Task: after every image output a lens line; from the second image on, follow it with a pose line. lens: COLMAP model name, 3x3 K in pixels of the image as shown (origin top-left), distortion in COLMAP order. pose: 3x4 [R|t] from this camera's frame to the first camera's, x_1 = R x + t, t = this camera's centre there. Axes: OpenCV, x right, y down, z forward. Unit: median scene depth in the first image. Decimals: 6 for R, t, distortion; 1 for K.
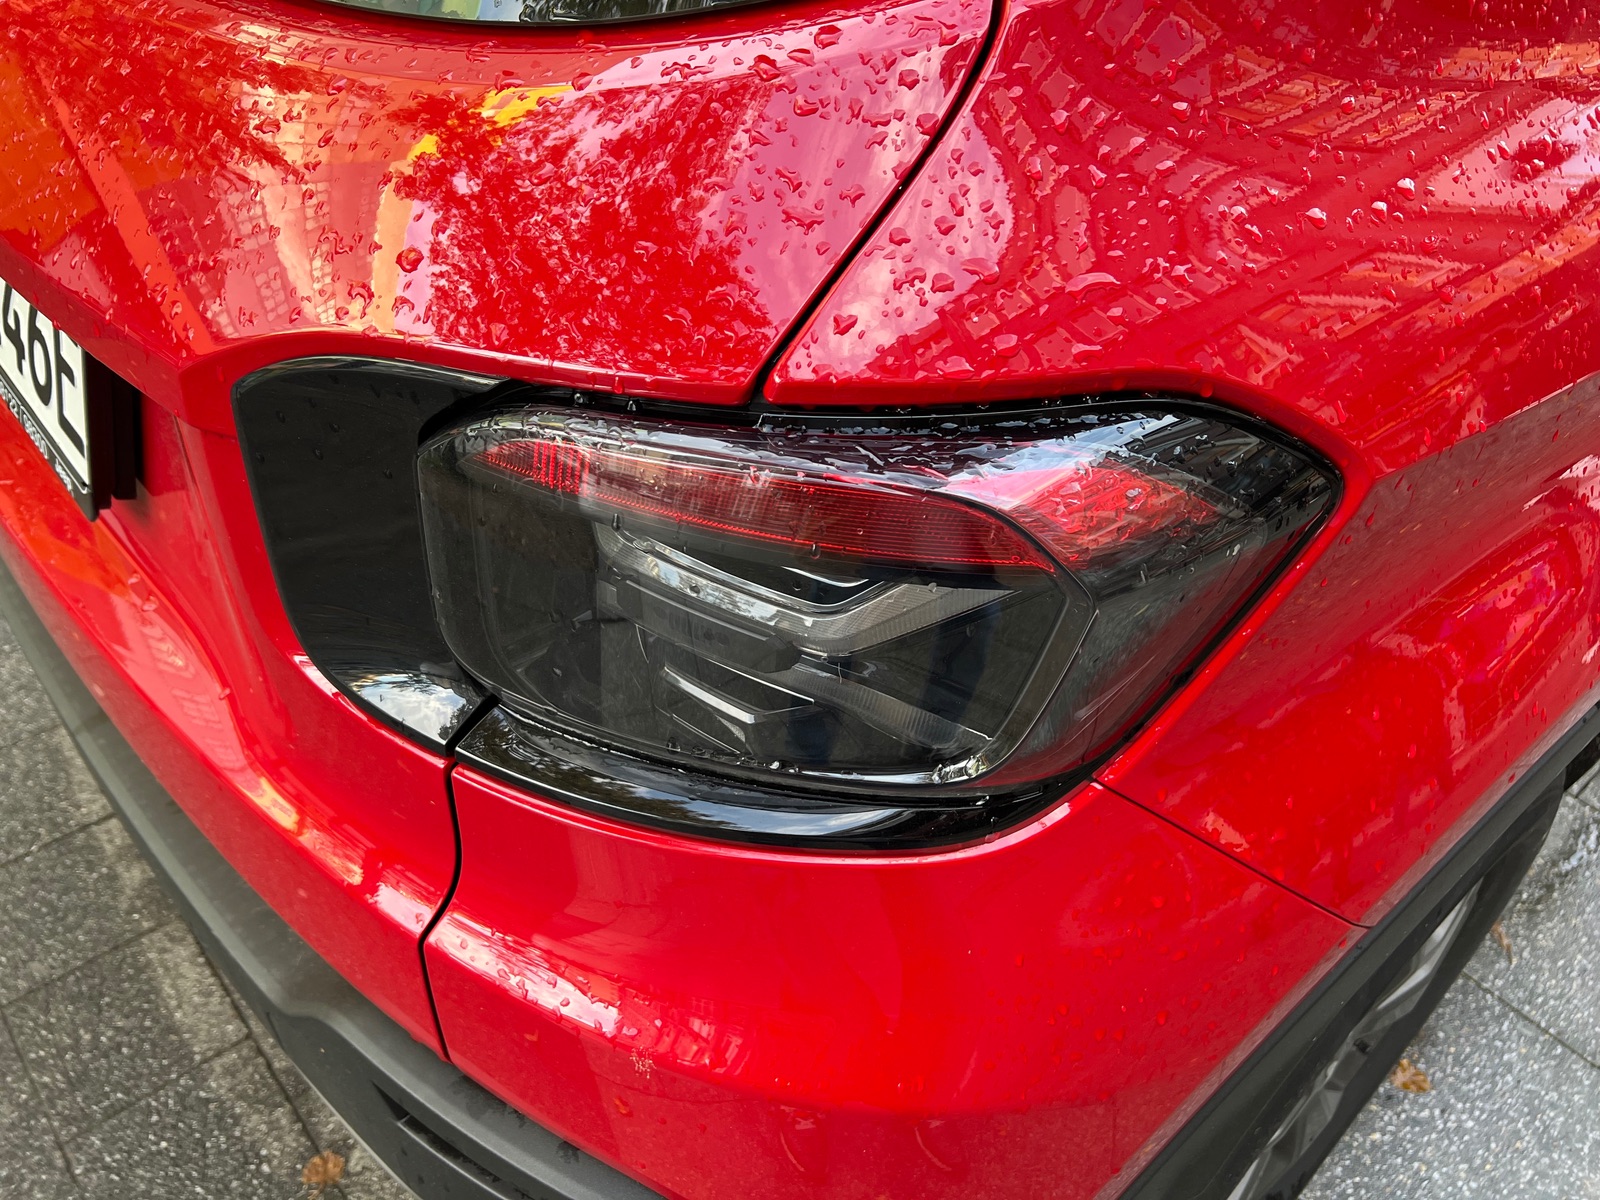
lens RADIAL K [[1229.0, 0, 800.0], [0, 1229.0, 600.0], [0, 0, 1]] dist [0.106695, -0.109401]
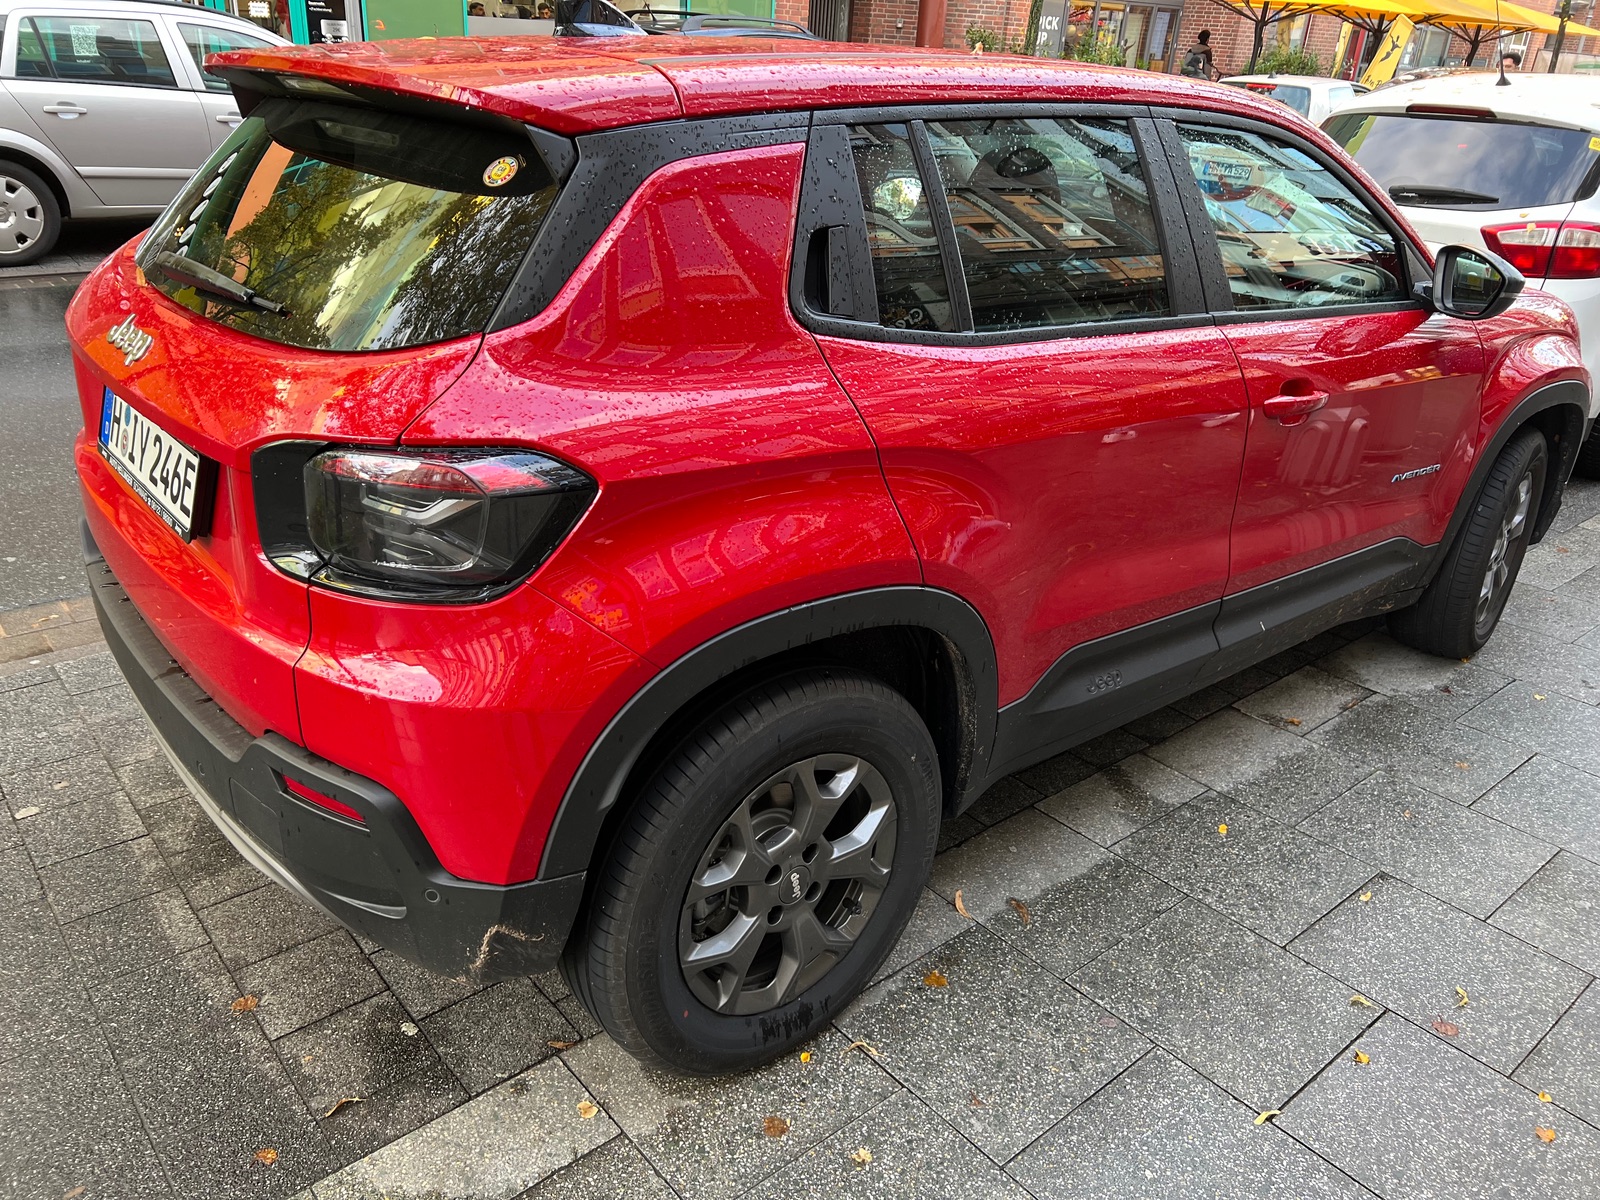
lens RADIAL K [[1206.9, 0, 795.8], [0, 1206.9, 575.2], [0, 0, 1]] dist [0.022473, -0.001795]
pose [[0.999898, 0.008258, -0.011672, 0.346569], [-0.011305, 0.956424, -0.291763, 0.366074], [0.008754, 0.291865, 0.956419, -0.659158]]
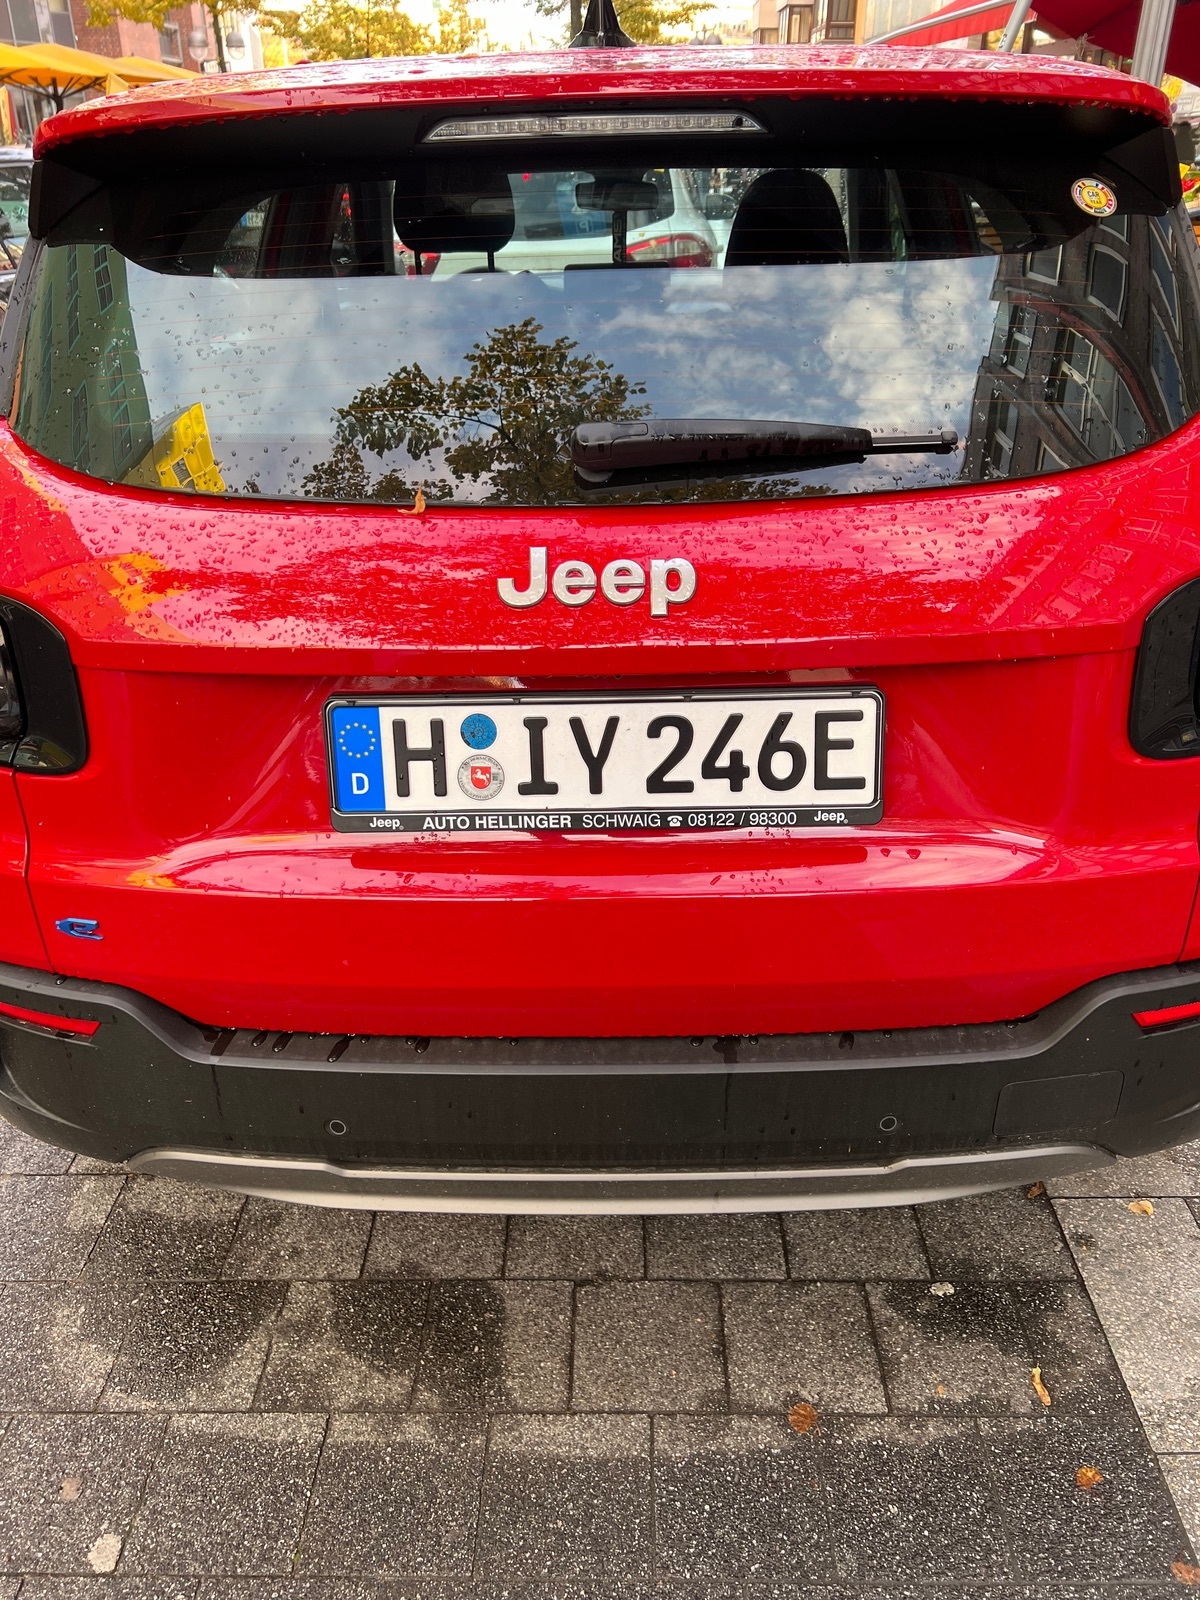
lens RADIAL K [[1191.1, 0, 609.2], [0, 1191.1, 771.4], [0, 0, 1]] dist [0.018079, -0.005291]
pose [[0.666458, -0.388753, 0.636164, -0.983083], [0.519606, 0.854112, -0.022410, -0.151167], [-0.534644, 0.345490, 0.771228, -0.008503]]
